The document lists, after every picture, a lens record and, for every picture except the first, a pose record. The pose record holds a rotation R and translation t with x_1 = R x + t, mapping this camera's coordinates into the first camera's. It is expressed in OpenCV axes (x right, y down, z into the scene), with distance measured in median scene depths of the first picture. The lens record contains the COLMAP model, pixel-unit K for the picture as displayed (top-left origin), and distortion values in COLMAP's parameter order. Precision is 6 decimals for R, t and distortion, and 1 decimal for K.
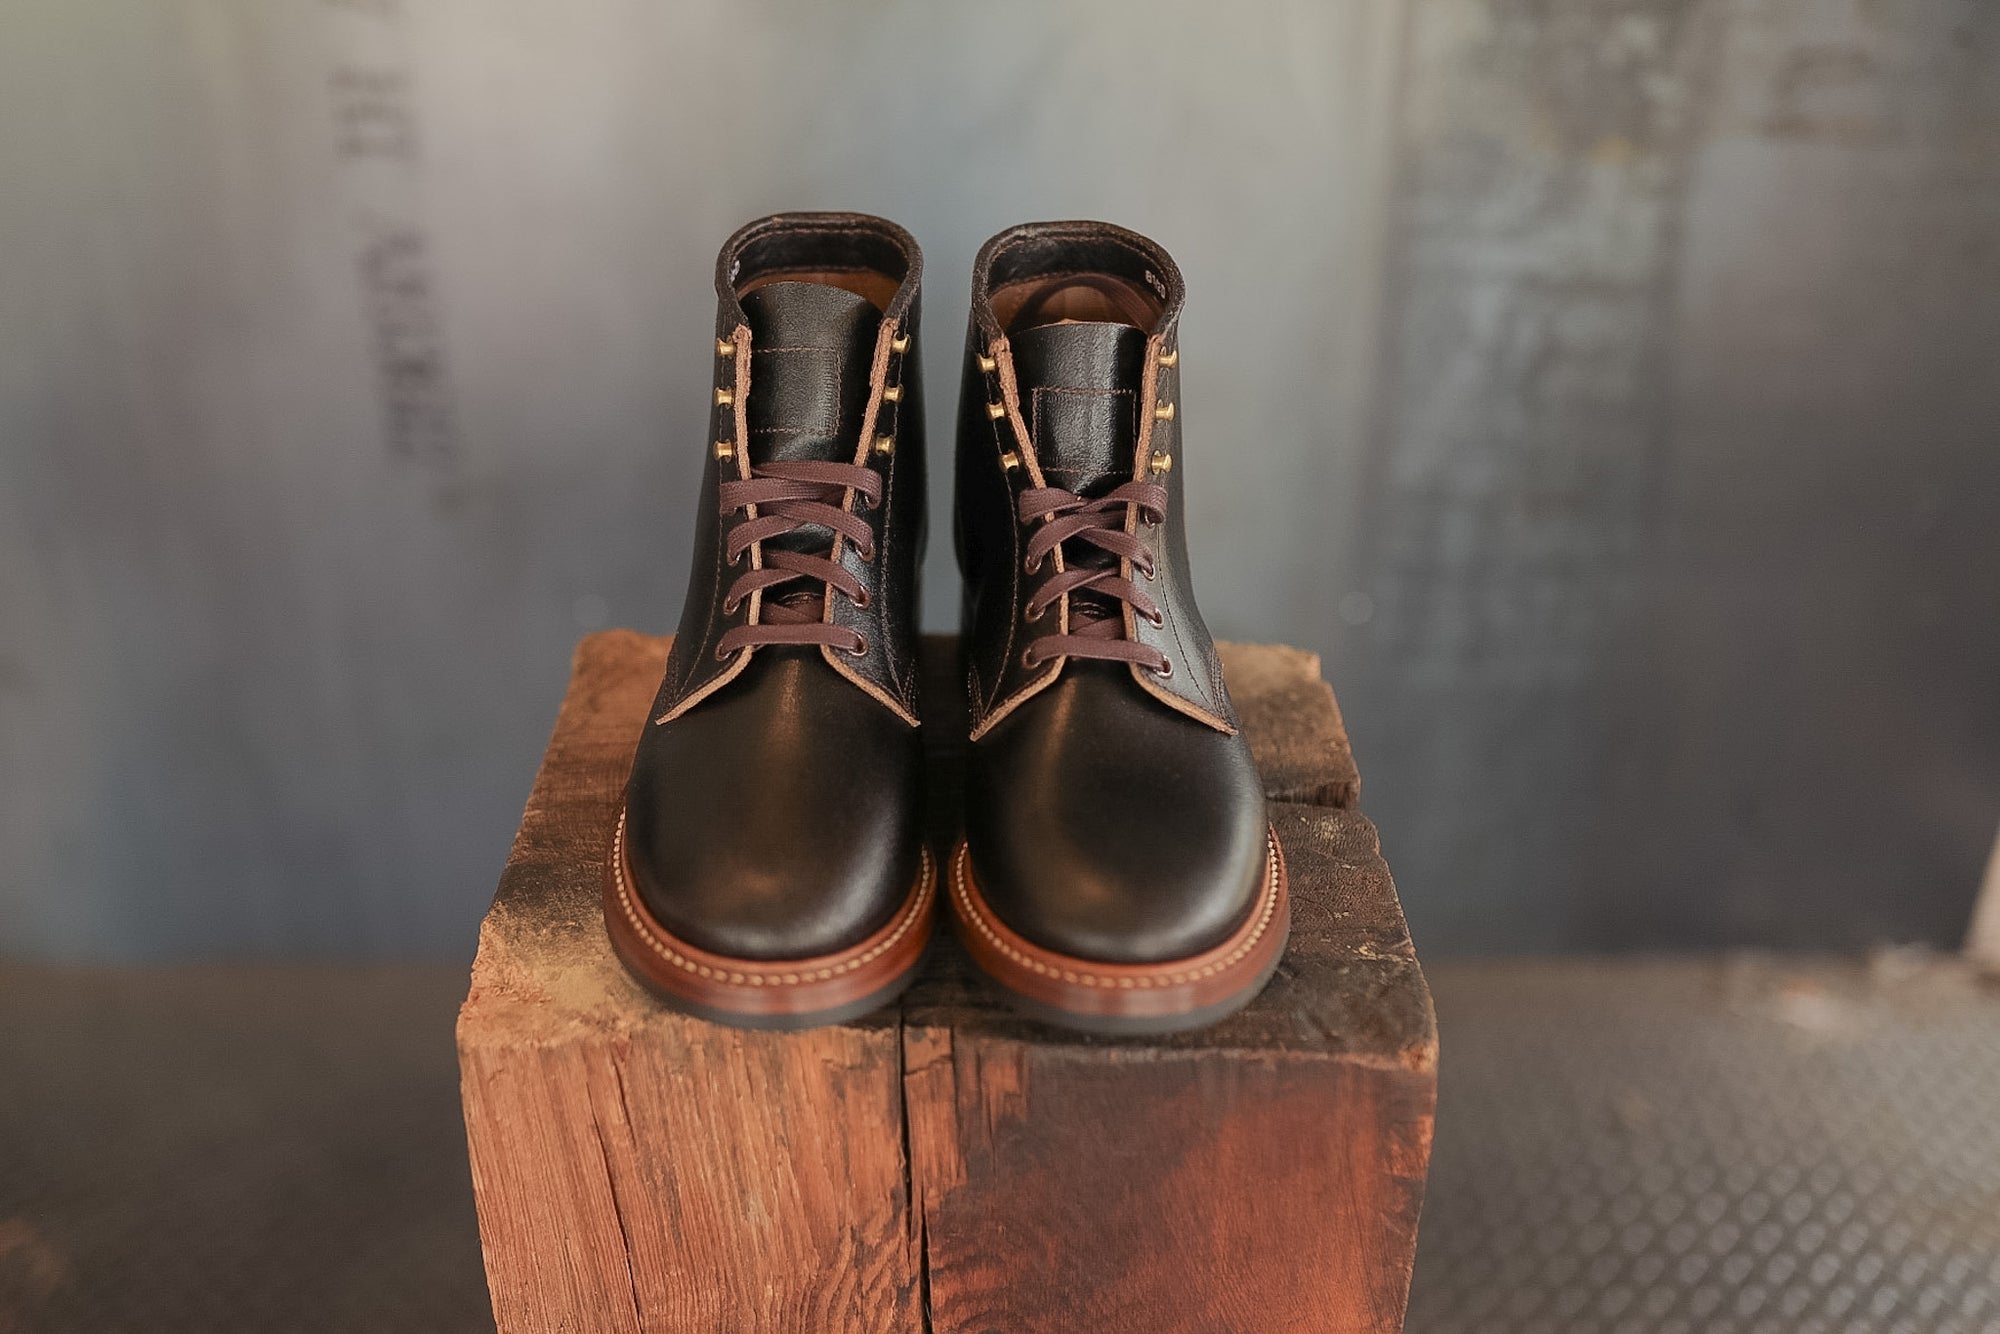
lens RADIAL K [[2108.1, 0, 944.6], [0, 2108.1, 705.3], [0, 0, 1]] dist [-0.049741, -0.012945]
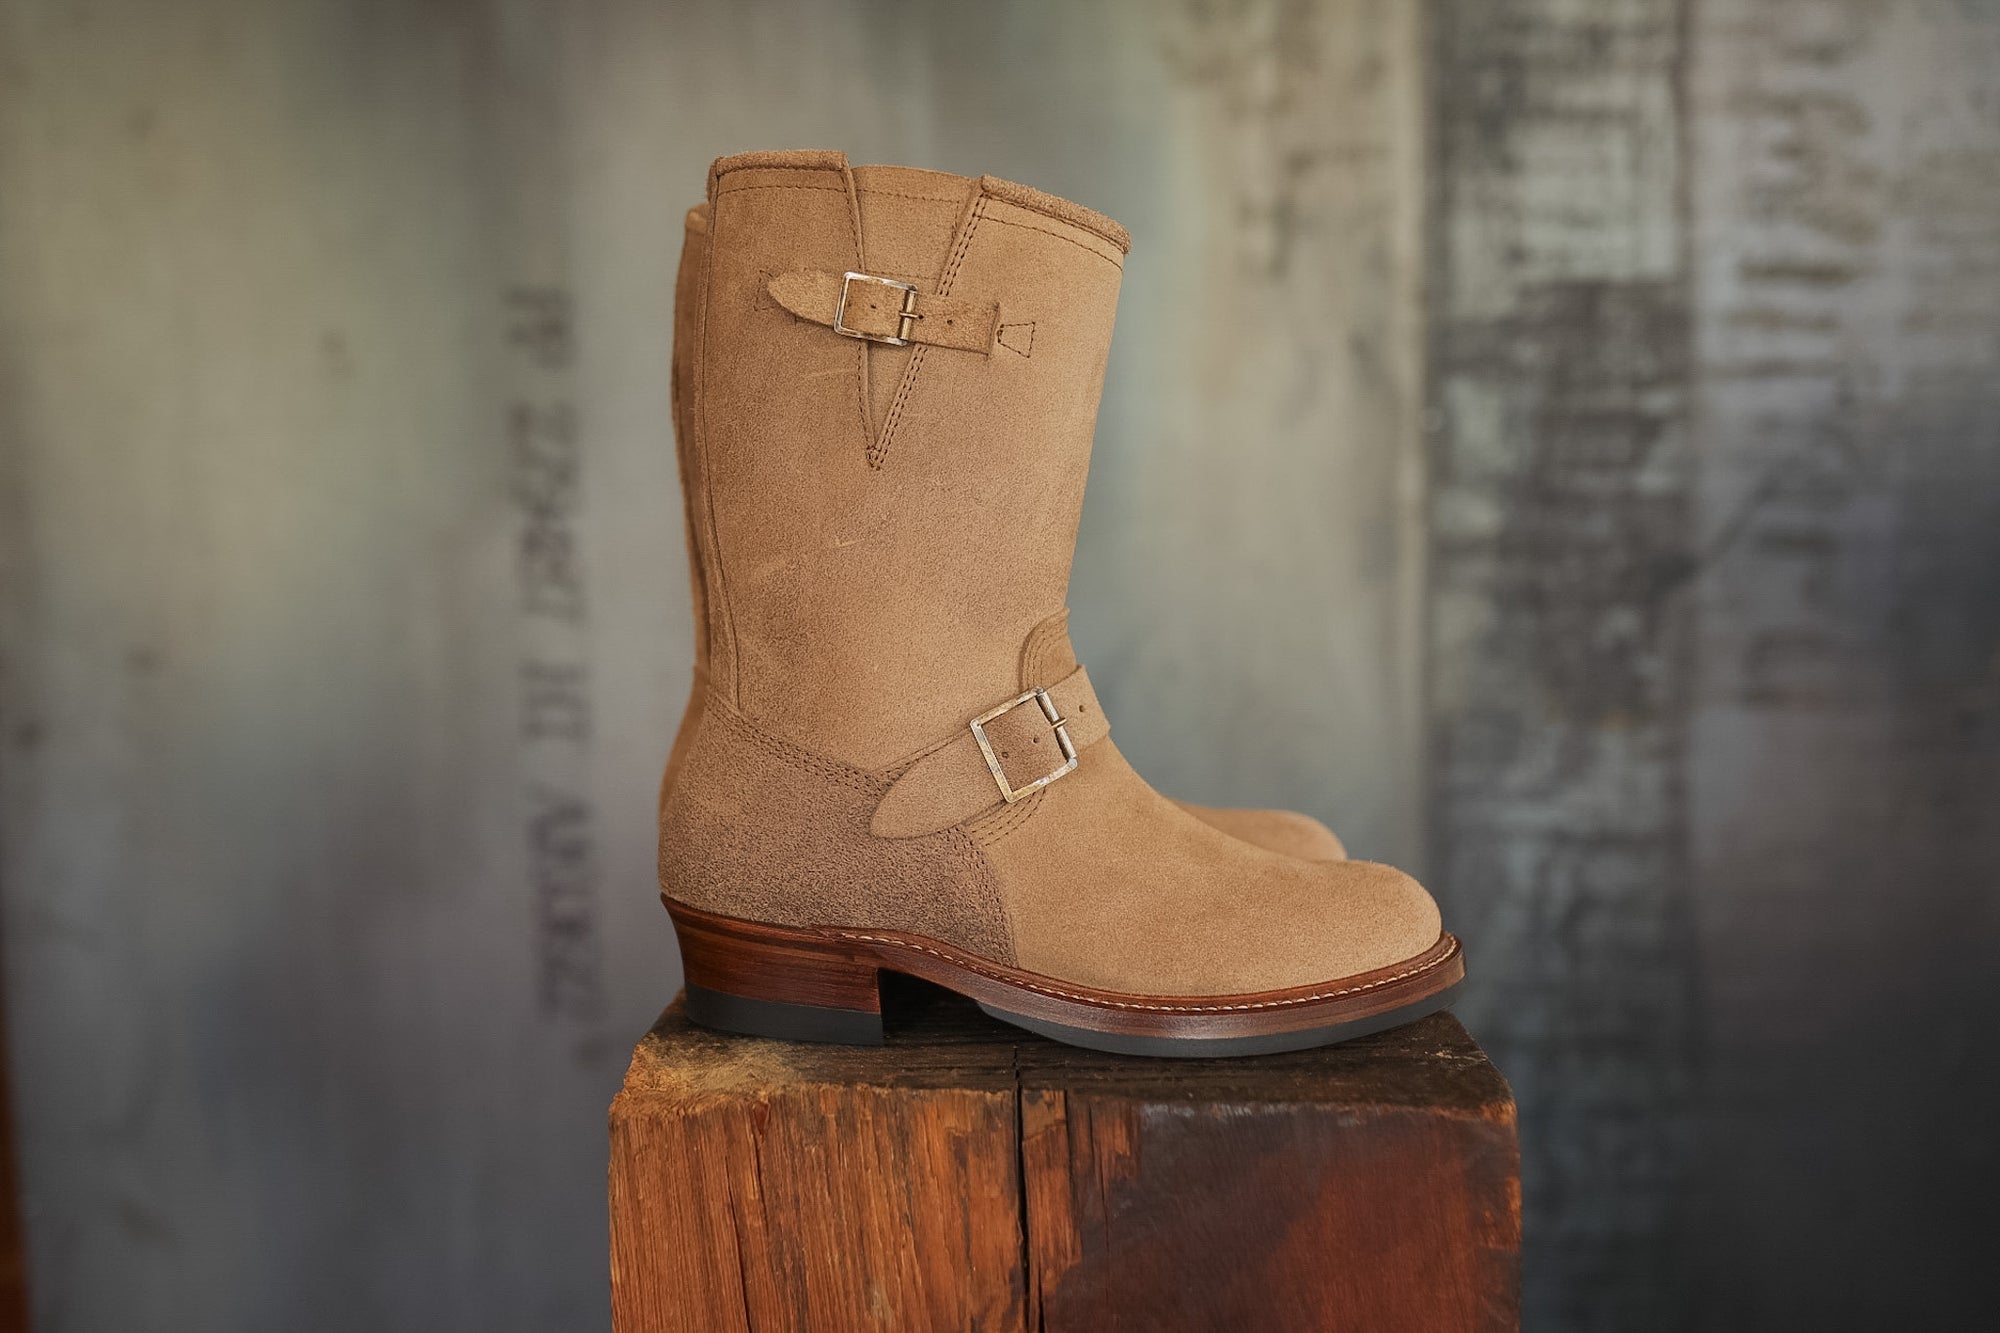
lens RADIAL K [[1969.4, 0, 1003.7], [0, 1969.4, 662.5], [0, 0, 1]] dist [-0.046790, -0.023381]
pose [[0.999854, -0.011233, -0.012878, -0.012561], [0.004688, 0.904976, -0.425436, 0.375315], [0.016434, 0.425313, 0.904897, -0.011997]]
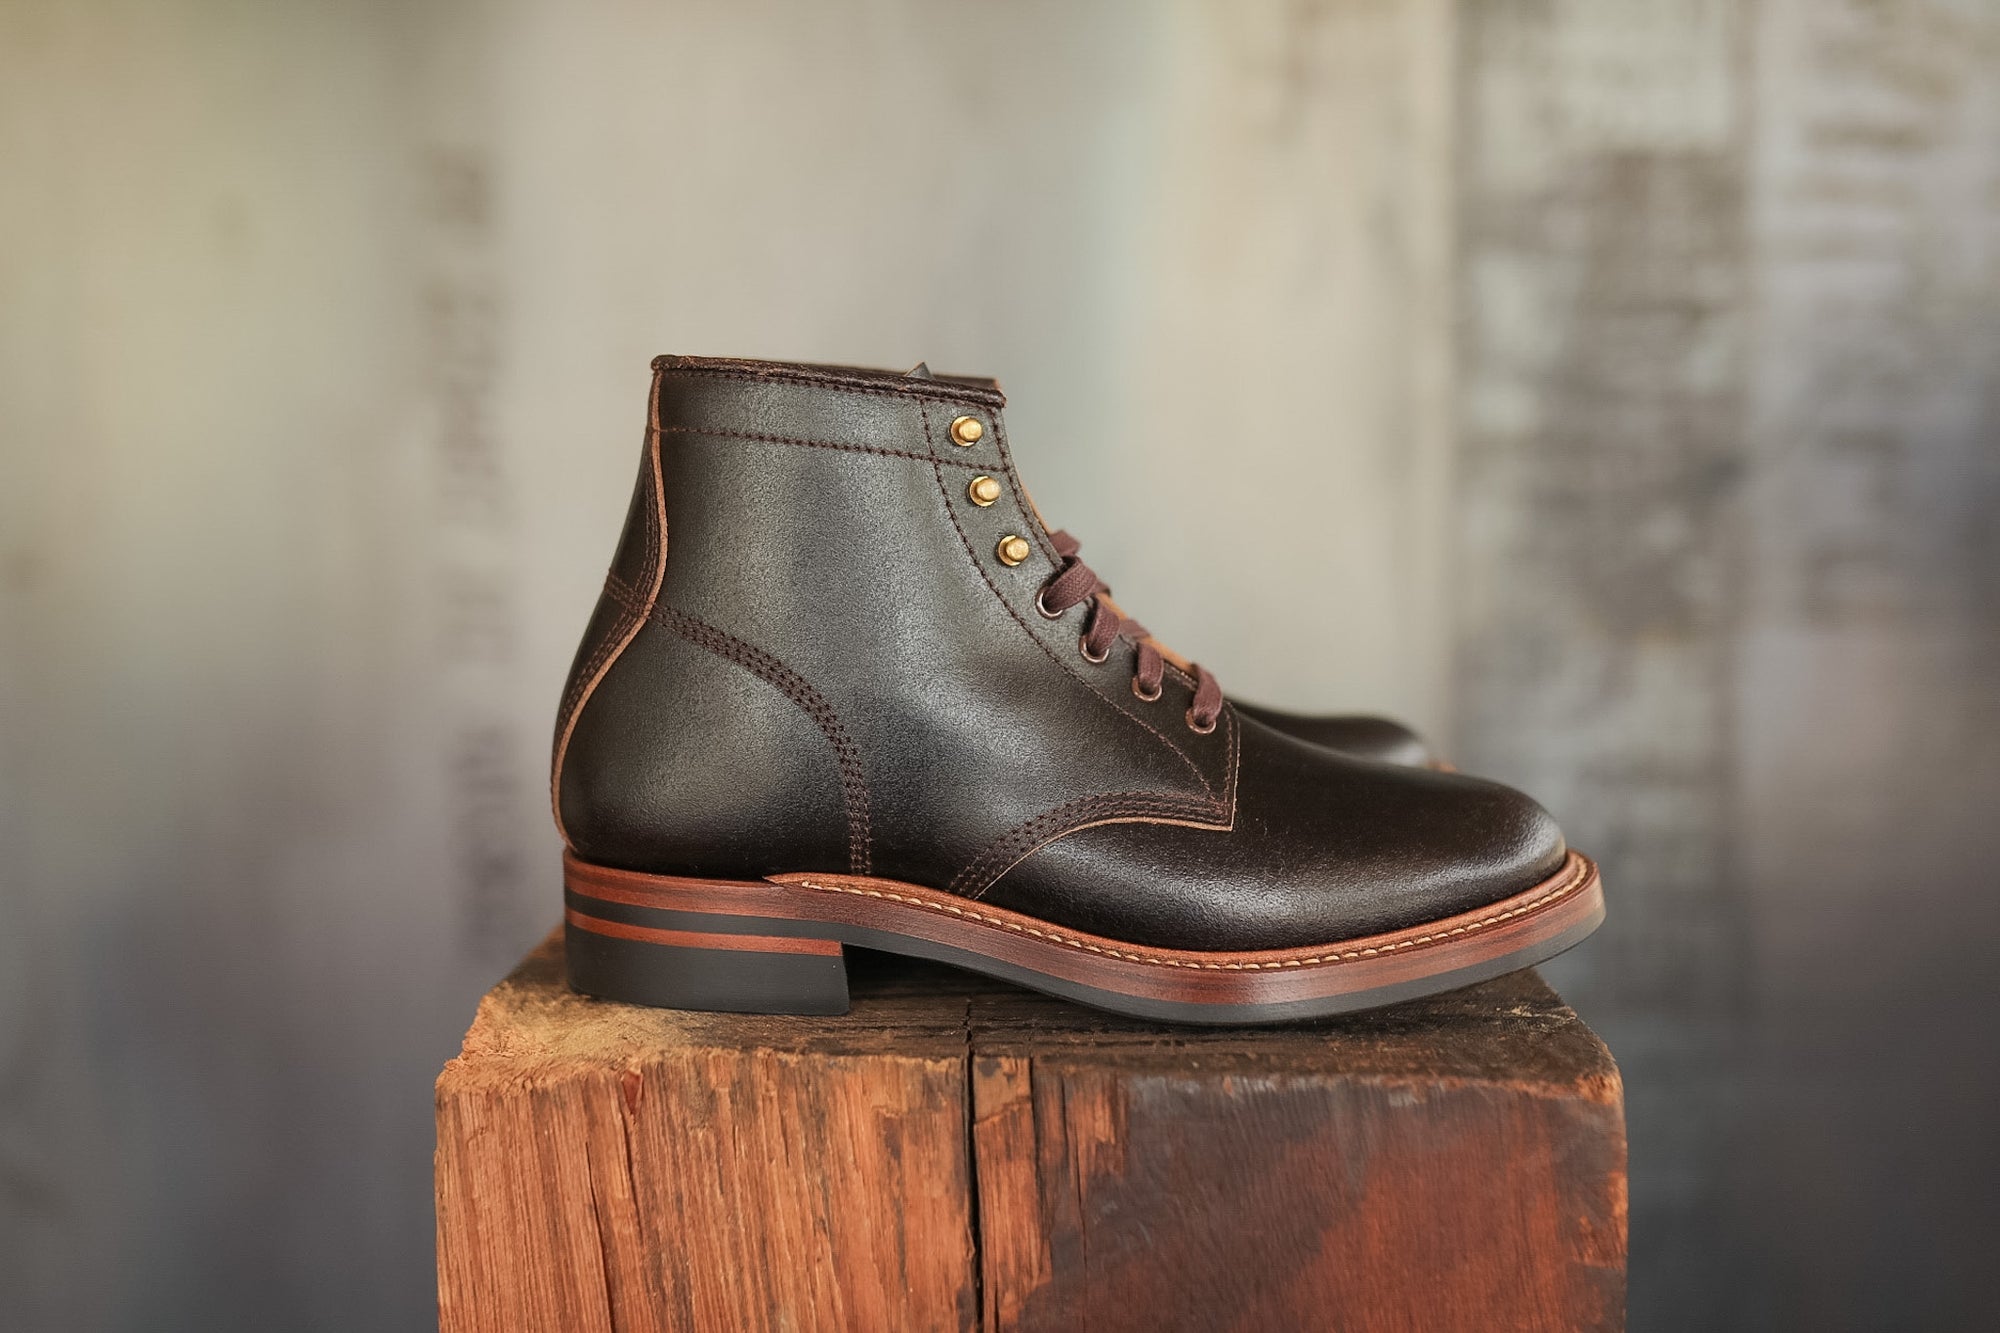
lens RADIAL K [[1978.7, 0, 993.8], [0, 1978.7, 667.7], [0, 0, 1]] dist [-0.050240, 0.014545]
pose [[0.999880, -0.009014, -0.012592, 0.000116], [0.003219, 0.916358, -0.400347, 0.315579], [0.015147, 0.400258, 0.916277, 0.221361]]
